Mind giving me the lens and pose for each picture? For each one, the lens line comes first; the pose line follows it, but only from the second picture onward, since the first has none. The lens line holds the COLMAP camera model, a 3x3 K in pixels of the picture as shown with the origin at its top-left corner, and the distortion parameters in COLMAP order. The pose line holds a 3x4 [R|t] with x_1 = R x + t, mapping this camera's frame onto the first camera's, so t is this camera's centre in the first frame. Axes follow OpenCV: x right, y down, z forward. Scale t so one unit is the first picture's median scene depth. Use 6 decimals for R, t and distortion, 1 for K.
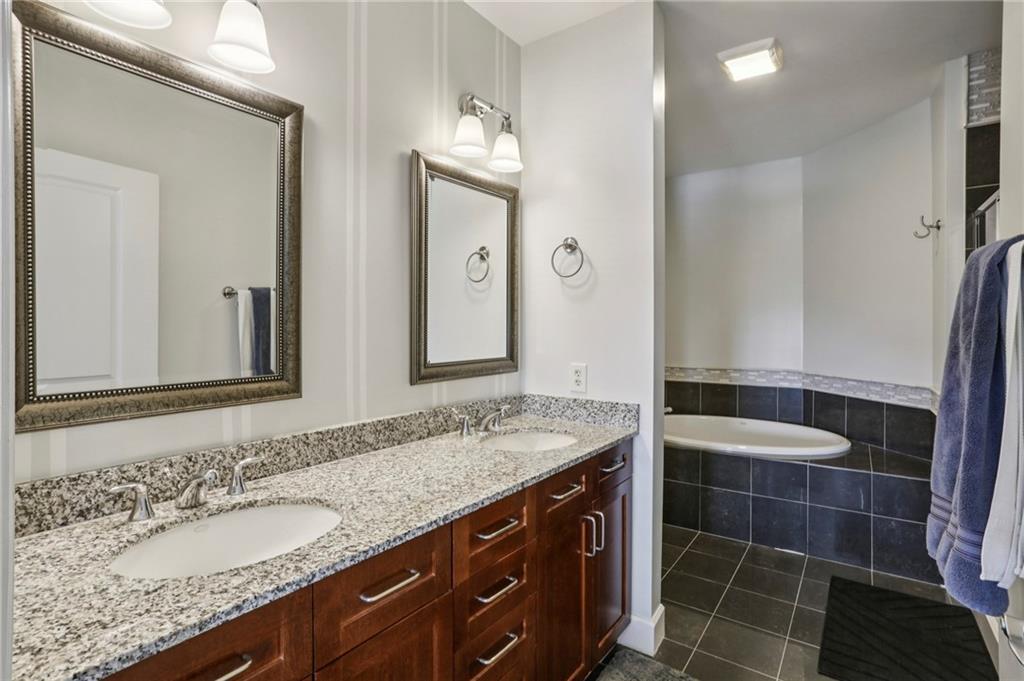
lens RADIAL K [[503.6, 0, 529.8], [0, 503.6, 326.8], [0, 0, 1]] dist [-0.048003, 0.021271]
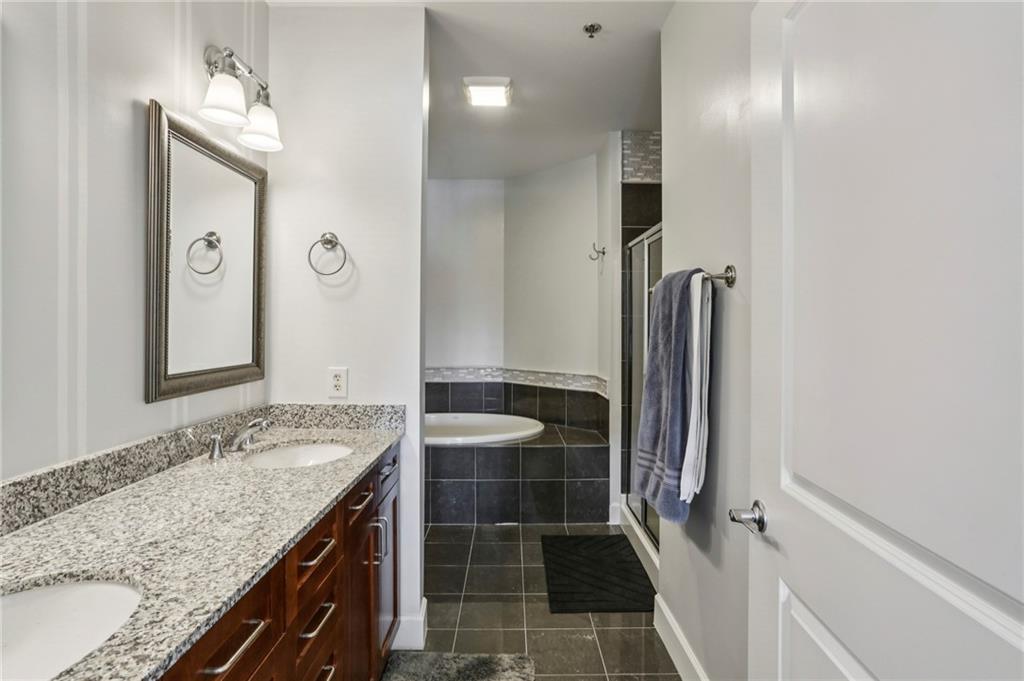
lens RADIAL K [[503.6, 0, 539.4], [0, 503.6, 325.5], [0, 0, 1]] dist [-0.048003, 0.021271]
pose [[0.805003, 0.004398, 0.593255, -0.164758], [-0.000703, 0.999979, -0.006460, 0.000609], [-0.593271, 0.004784, 0.804989, 0.025238]]
